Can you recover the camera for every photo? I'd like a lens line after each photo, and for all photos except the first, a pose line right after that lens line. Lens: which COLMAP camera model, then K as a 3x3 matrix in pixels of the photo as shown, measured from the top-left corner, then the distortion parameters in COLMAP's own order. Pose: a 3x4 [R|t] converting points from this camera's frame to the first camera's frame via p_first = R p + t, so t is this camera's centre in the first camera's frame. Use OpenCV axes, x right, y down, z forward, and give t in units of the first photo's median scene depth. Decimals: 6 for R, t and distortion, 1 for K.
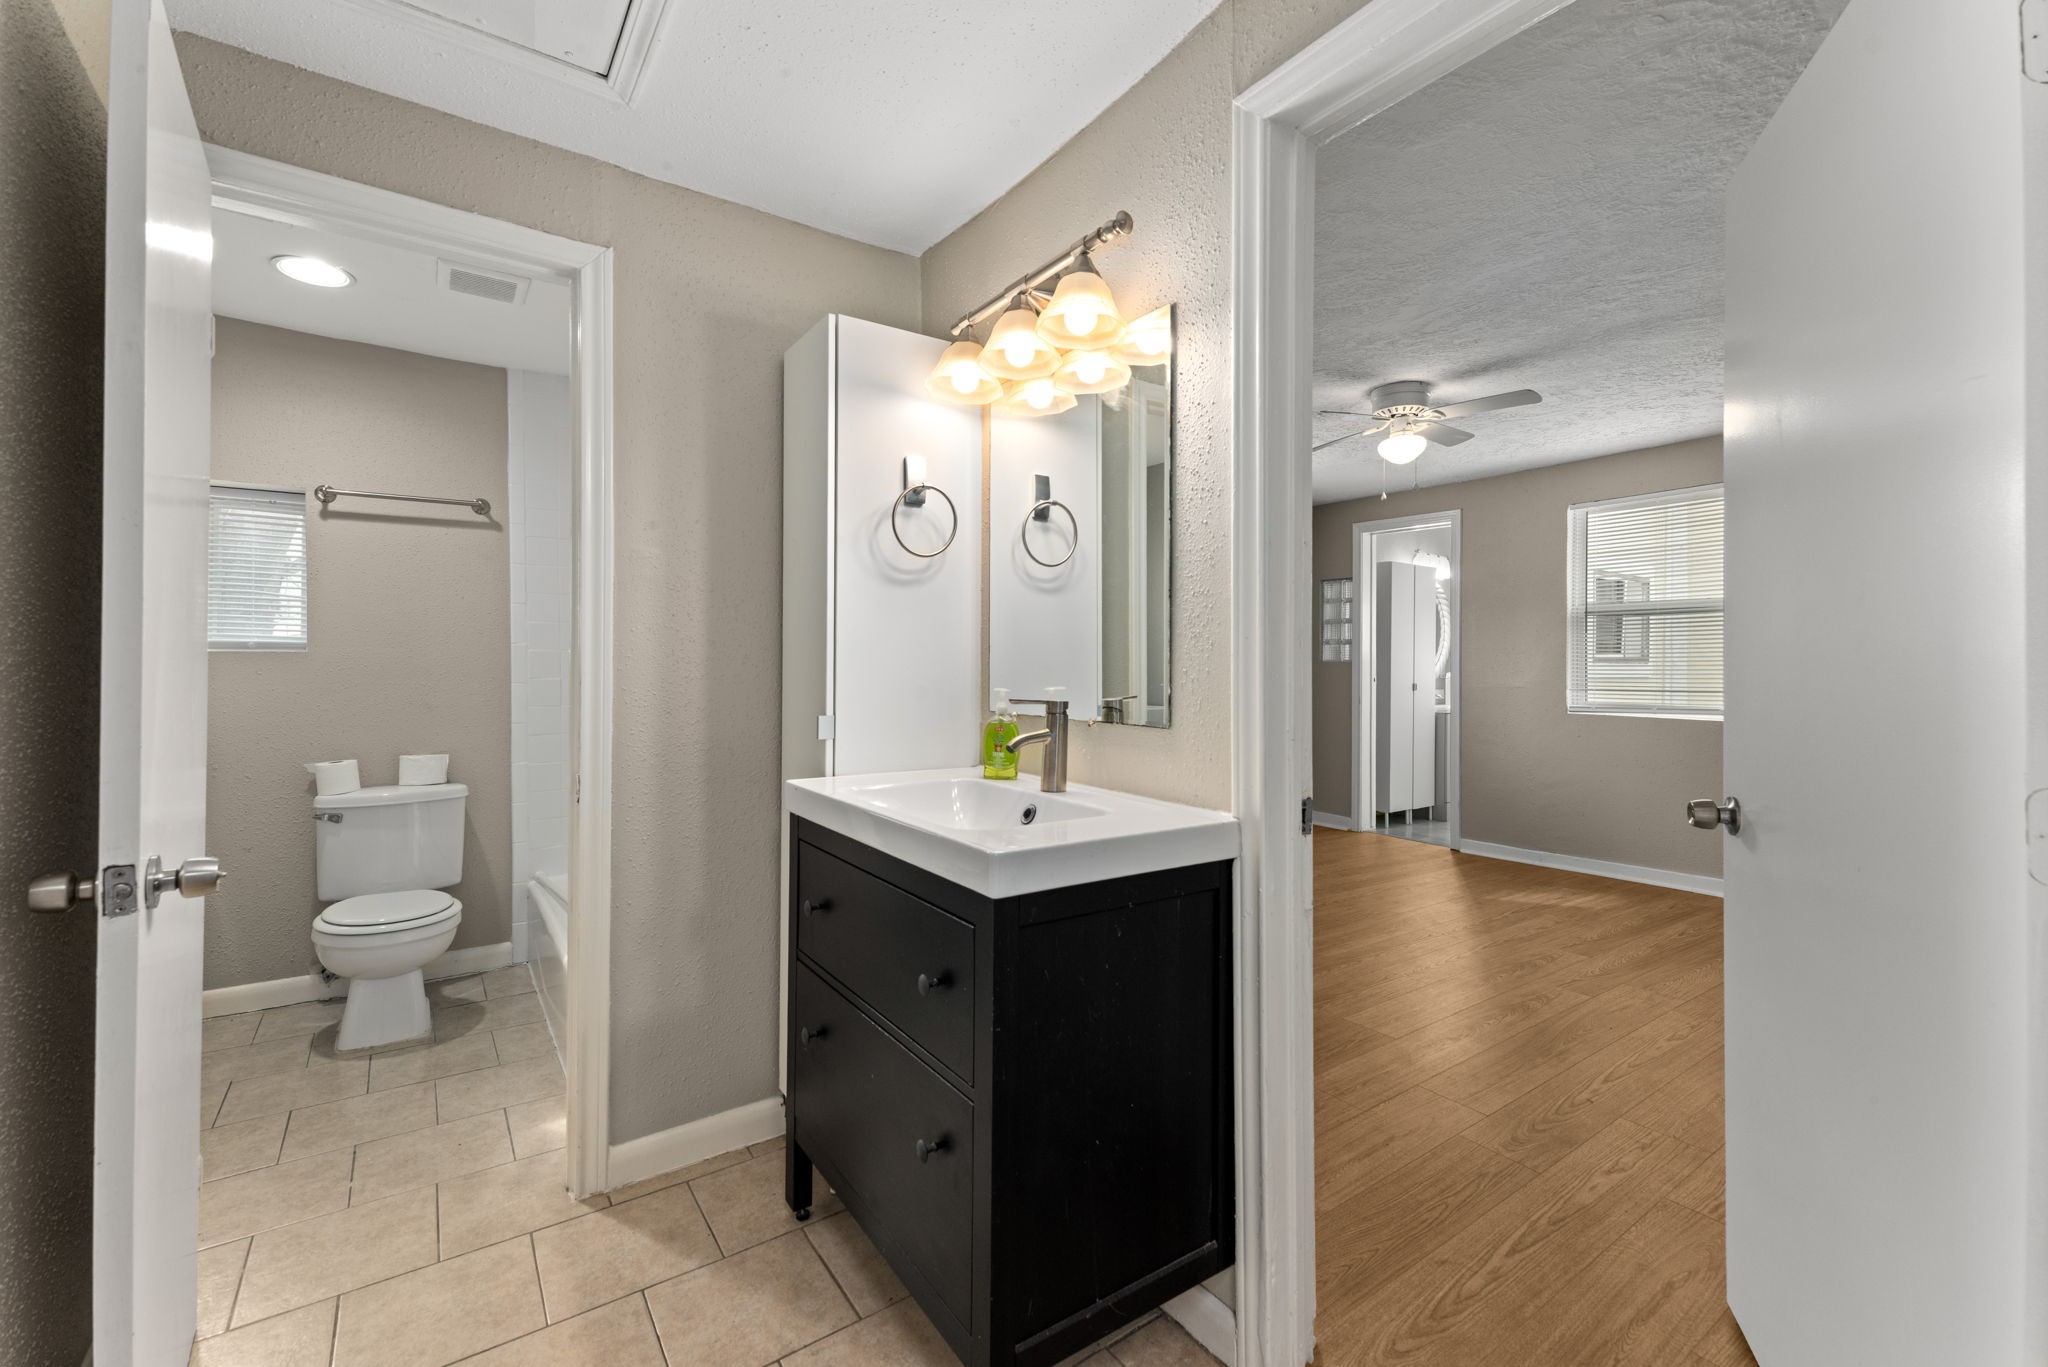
lens RADIAL K [[846.0, 0, 1030.2], [0, 846.0, 660.3], [0, 0, 1]] dist [0.001715, 0.000338]
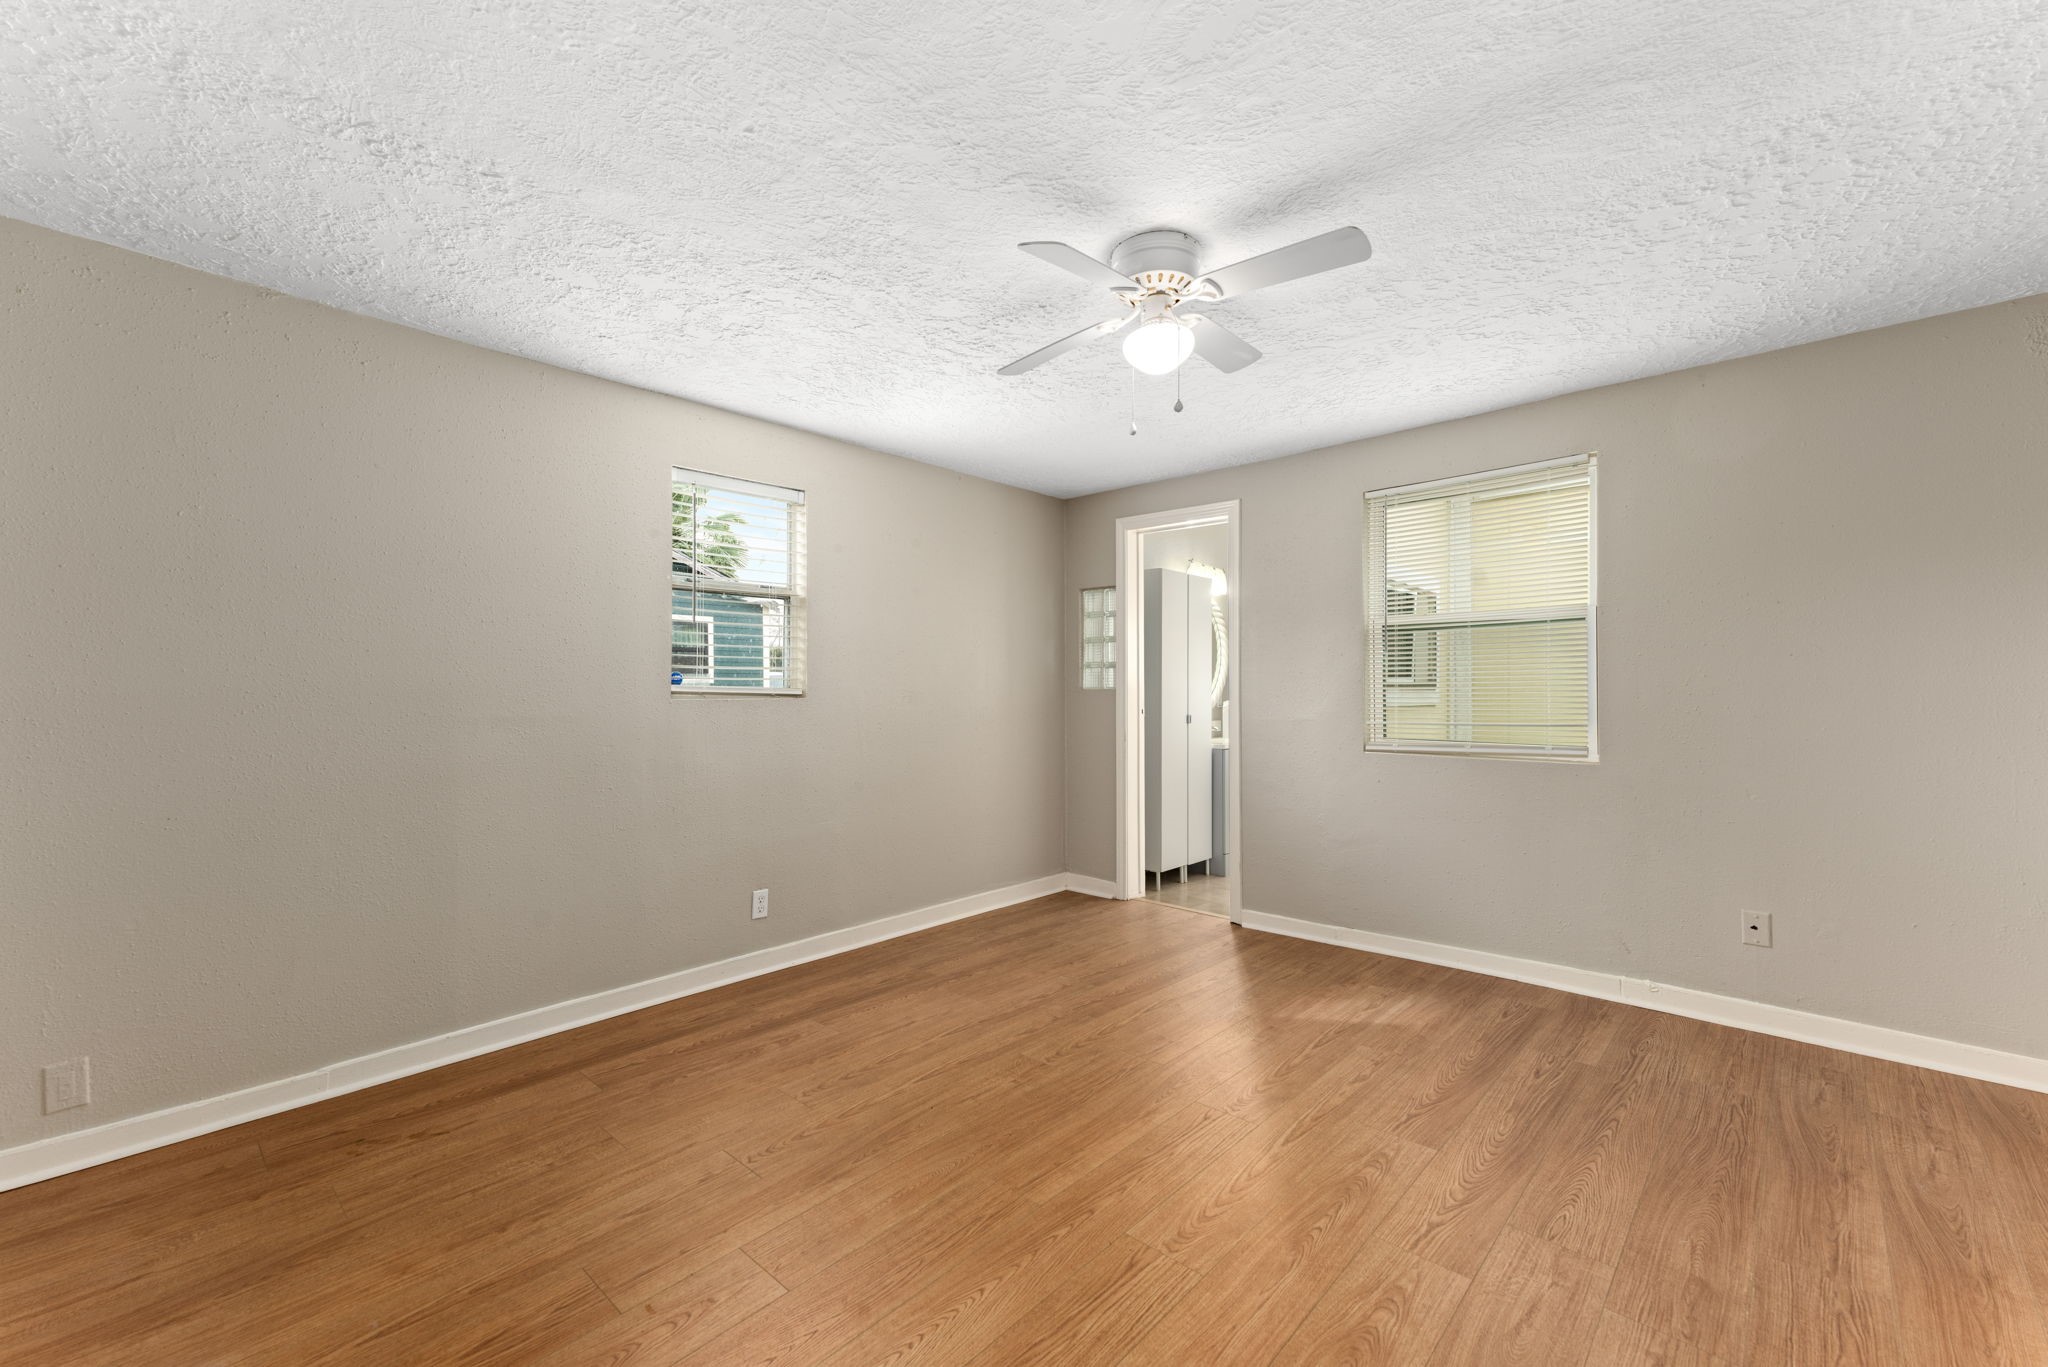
lens RADIAL K [[836.0, 0, 1015.9], [0, 836.0, 694.0], [0, 0, 1]] dist [0.001764, 0.000259]
pose [[0.976753, -0.009524, 0.214157, 0.115074], [0.008384, 0.999945, 0.006231, 0.000273], [-0.214204, -0.004291, 0.976779, 0.238795]]
